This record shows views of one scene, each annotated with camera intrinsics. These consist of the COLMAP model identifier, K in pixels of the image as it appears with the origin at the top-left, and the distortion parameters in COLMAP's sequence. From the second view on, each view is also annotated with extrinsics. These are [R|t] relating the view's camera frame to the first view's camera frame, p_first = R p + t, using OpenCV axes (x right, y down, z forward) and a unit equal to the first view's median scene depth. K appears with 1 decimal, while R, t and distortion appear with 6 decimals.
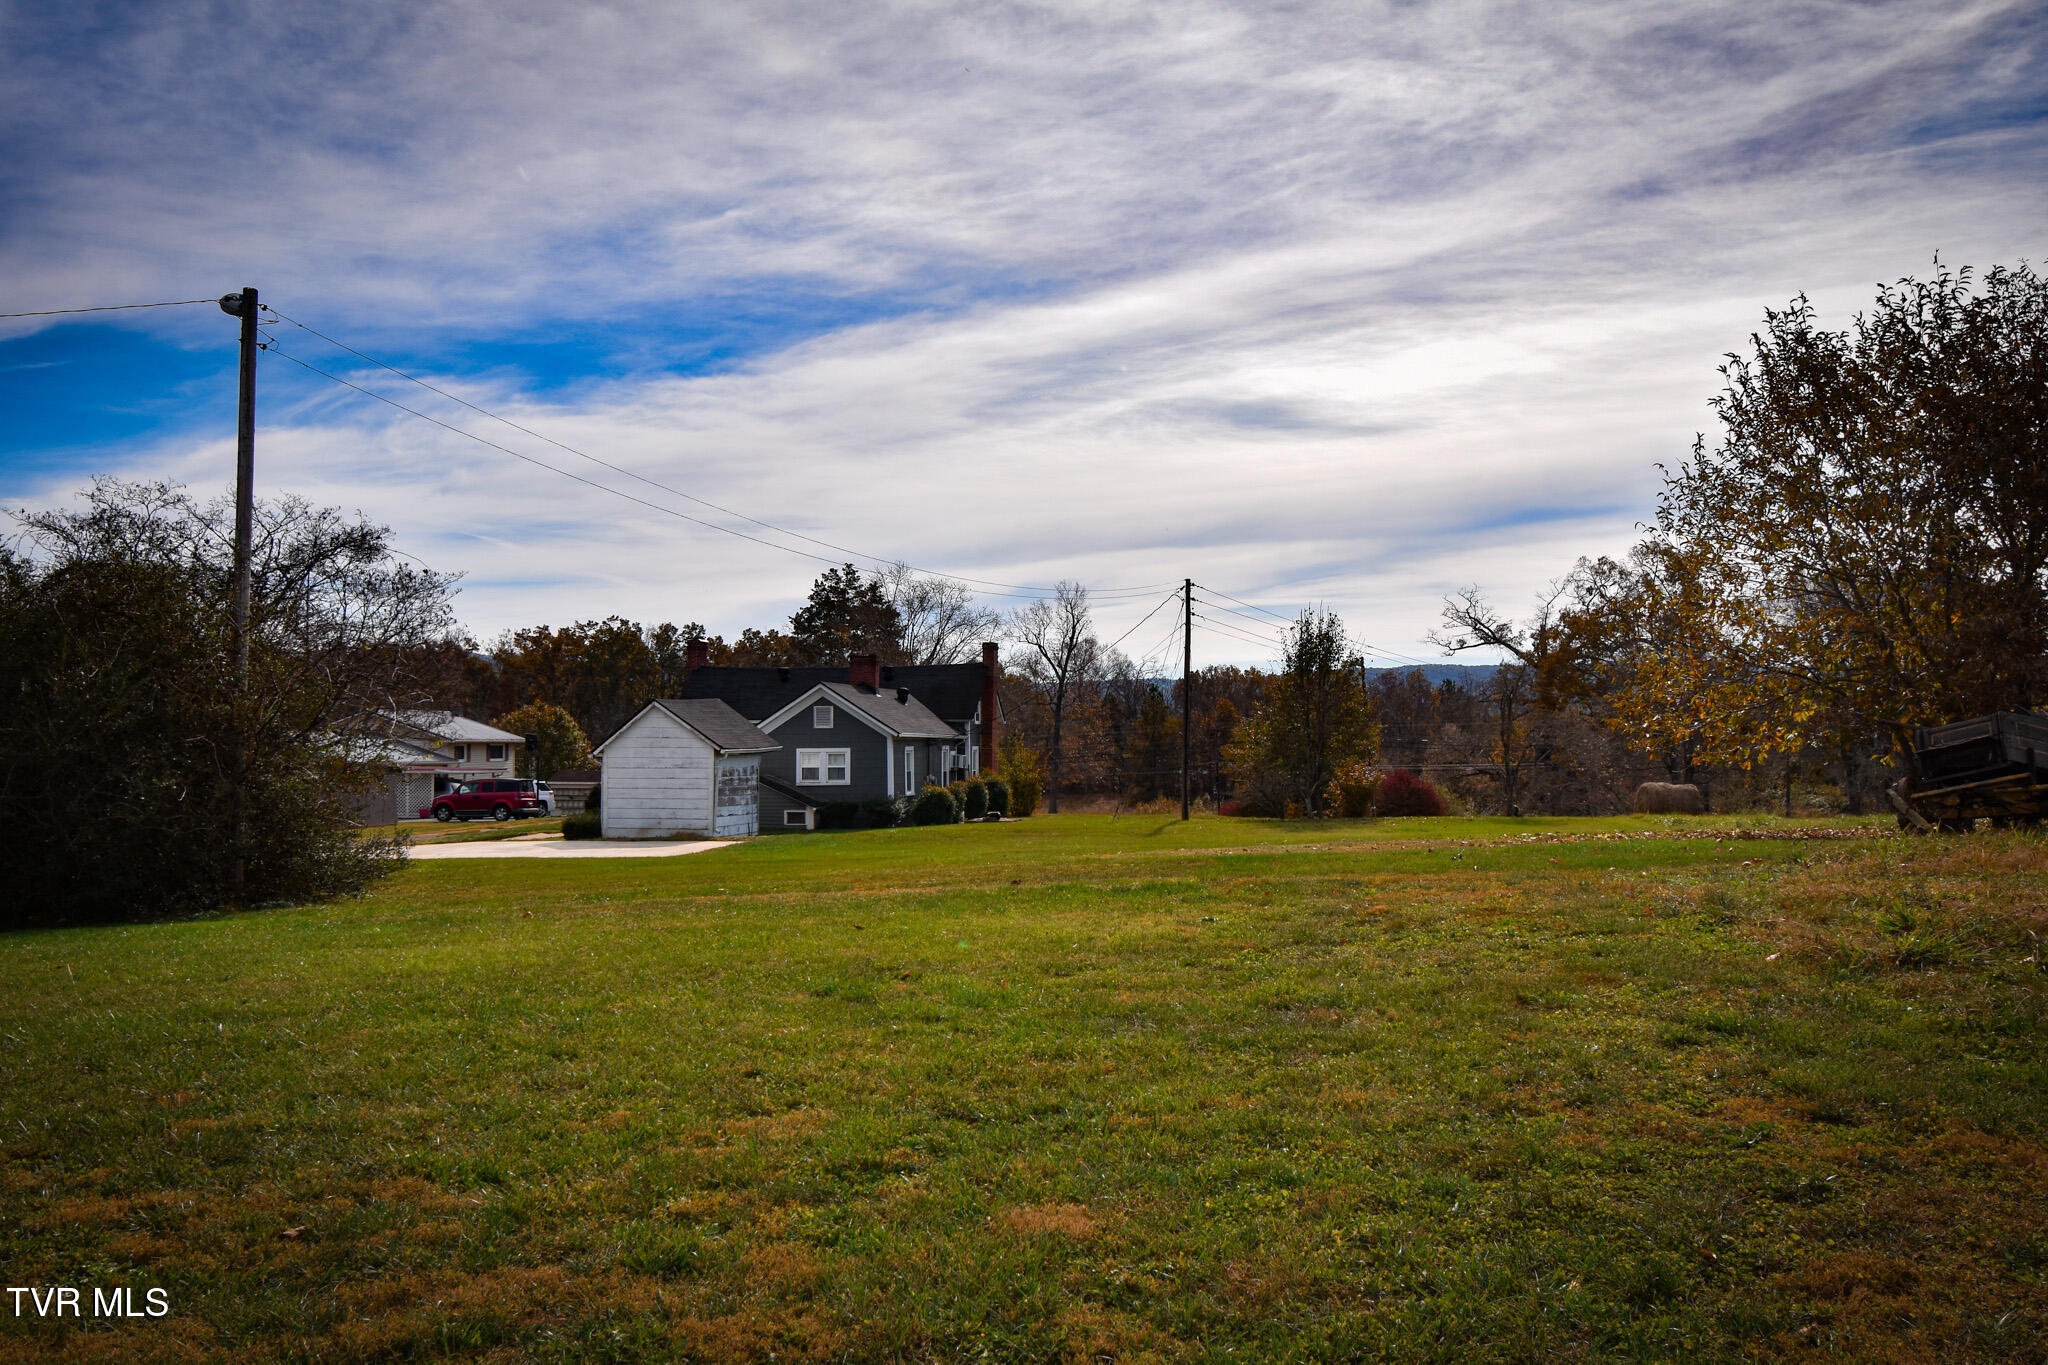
lens RADIAL K [[1670.1, 0, 1021.7], [0, 1670.1, 684.0], [0, 0, 1]] dist [-0.001595, -0.001661]
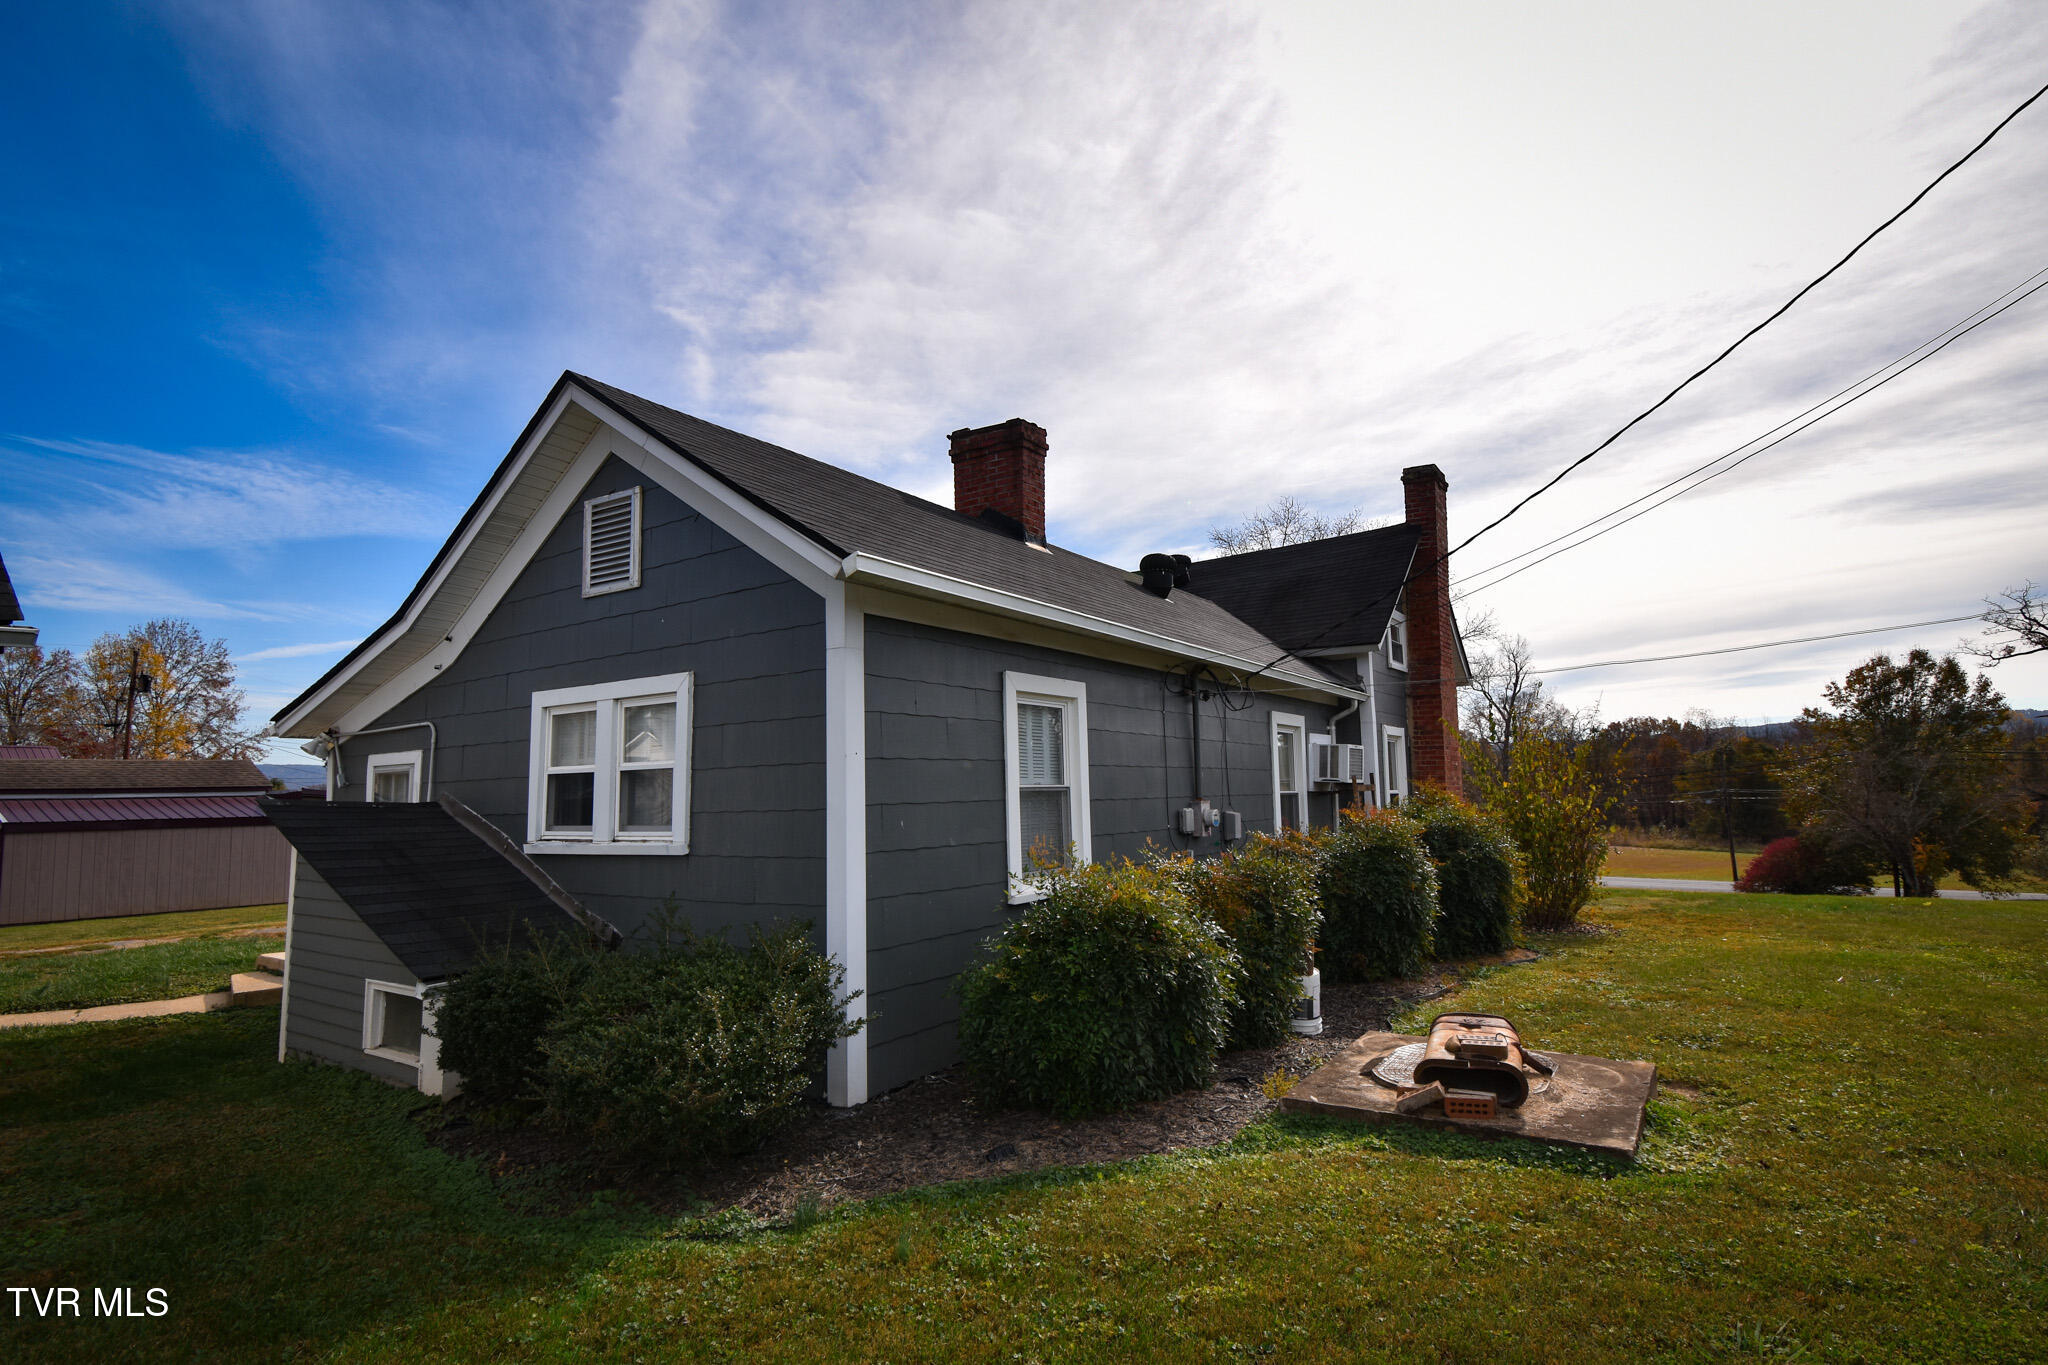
lens RADIAL K [[1076.6, 0, 1035.7], [0, 1076.6, 690.9], [0, 0, 1]] dist [-0.003611, -0.001127]
pose [[0.928746, -0.050116, -0.367314, -0.013998], [0.029376, 0.997654, -0.061842, 0.043517], [0.369552, 0.046645, 0.928039, 0.778630]]
